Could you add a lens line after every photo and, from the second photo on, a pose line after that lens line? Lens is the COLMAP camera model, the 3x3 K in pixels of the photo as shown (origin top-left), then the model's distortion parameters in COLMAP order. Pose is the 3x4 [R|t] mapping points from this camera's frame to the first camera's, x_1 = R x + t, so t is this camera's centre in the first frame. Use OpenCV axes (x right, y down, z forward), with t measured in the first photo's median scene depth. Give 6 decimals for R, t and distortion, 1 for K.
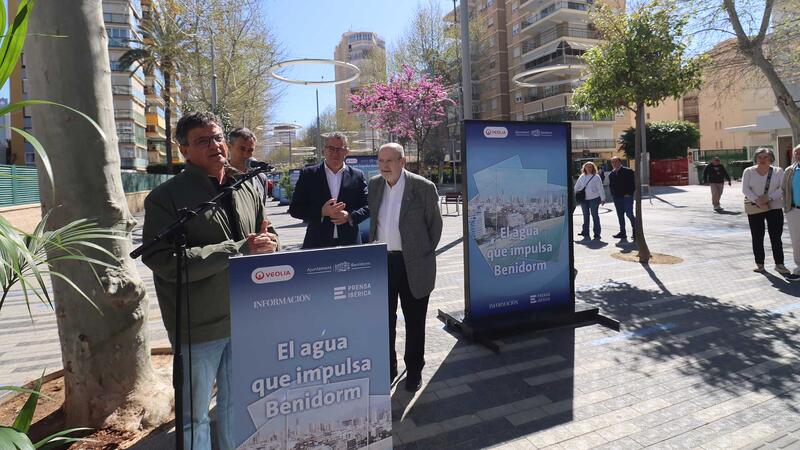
lens RADIAL K [[397.2, 0, 388.3], [0, 397.2, 176.3], [0, 0, 1]] dist [-0.002380, -0.002896]
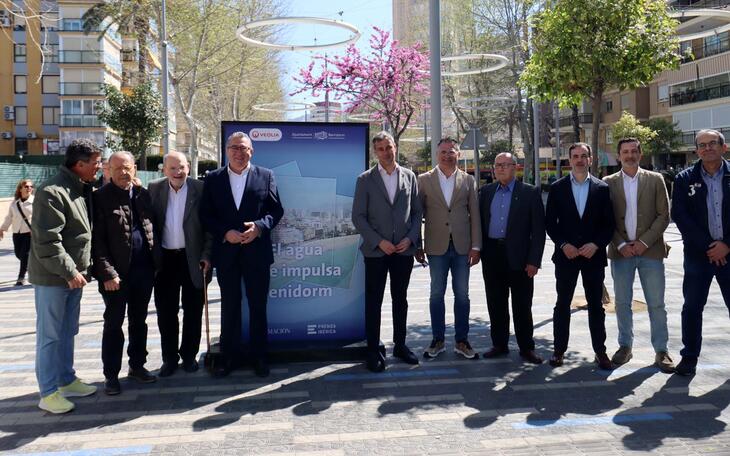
lens RADIAL K [[600.9, 0, 356.2], [0, 600.9, 180.9], [0, 0, 1]] dist [0.018250, -0.003711]
pose [[0.979173, 0.024857, -0.201503, 0.726285], [-0.023879, 0.999688, 0.007283, -0.023057], [0.201621, -0.002320, 0.979461, -0.255649]]
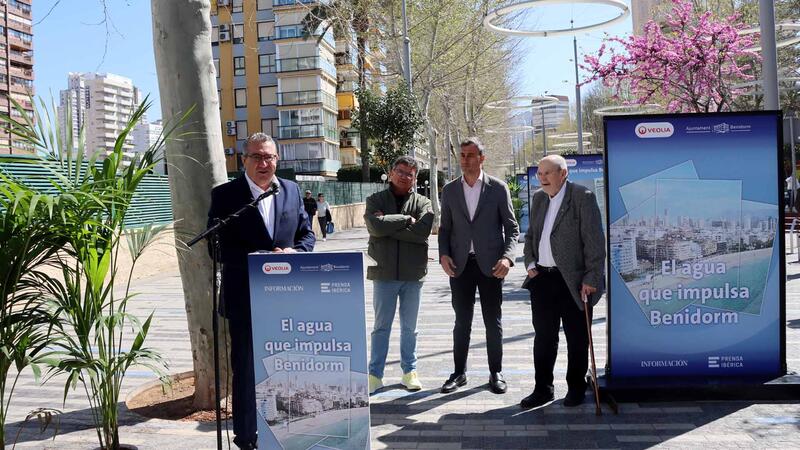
lens RADIAL K [[692.8, 0, 398.3], [0, 692.8, 205.9], [0, 0, 1]] dist [-0.114523, 0.027251]
pose [[0.890291, 0.006789, -0.455341, 0.417166], [0.008965, 0.999434, 0.032428, -0.016080], [0.455303, -0.032953, 0.889726, -0.331714]]
